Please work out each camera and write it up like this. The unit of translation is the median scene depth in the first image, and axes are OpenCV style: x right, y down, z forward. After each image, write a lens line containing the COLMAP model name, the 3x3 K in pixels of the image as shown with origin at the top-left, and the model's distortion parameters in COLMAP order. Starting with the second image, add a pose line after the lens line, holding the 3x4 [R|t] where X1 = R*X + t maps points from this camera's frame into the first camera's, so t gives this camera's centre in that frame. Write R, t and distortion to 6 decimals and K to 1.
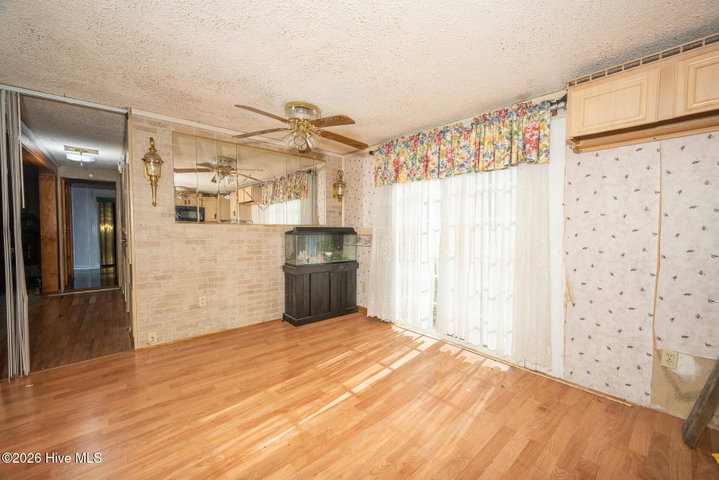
lens RADIAL K [[282.8, 0, 360.7], [0, 282.8, 240.5], [0, 0, 1]] dist [0.000260, 0.000184]
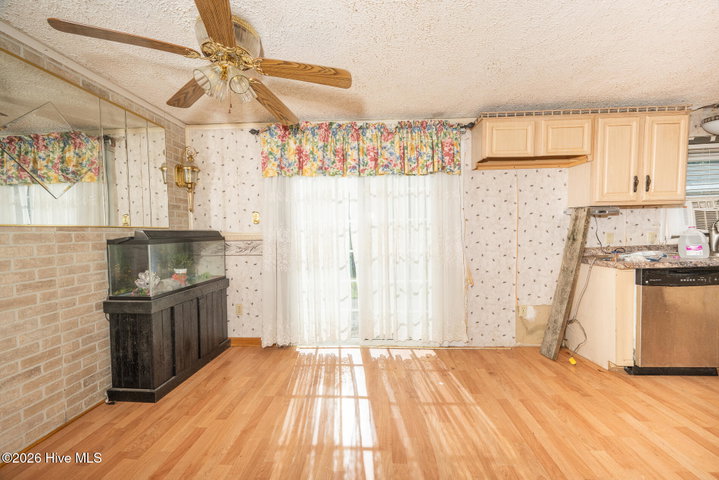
lens RADIAL K [[282.8, 0, 360.3], [0, 282.8, 241.4], [0, 0, 1]] dist [0.000260, 0.000184]
pose [[0.701411, -0.041631, 0.711541, -0.411876], [0.047007, 0.998821, 0.012101, -0.015032], [-0.711206, 0.024959, 0.702541, 0.352646]]
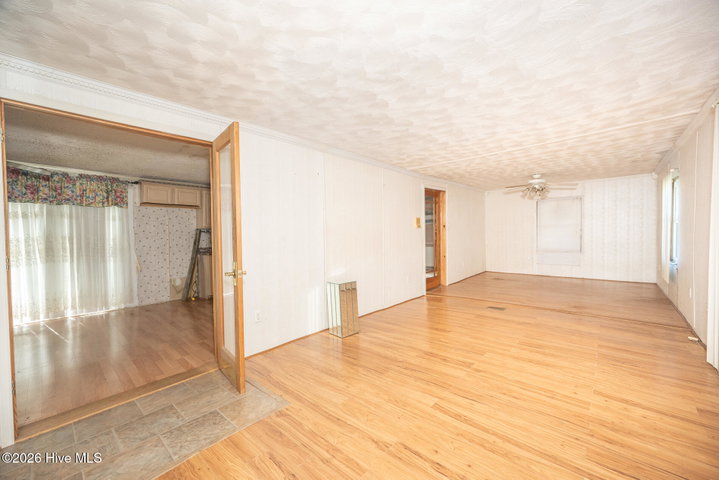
lens RADIAL K [[282.8, 0, 373.4], [0, 282.8, 242.7], [0, 0, 1]] dist [0.000260, 0.000184]
pose [[-0.140899, -0.021155, 0.989798, -1.415792], [0.054683, 0.998079, 0.029116, 0.025378], [-0.988513, 0.058227, -0.139472, -0.452007]]
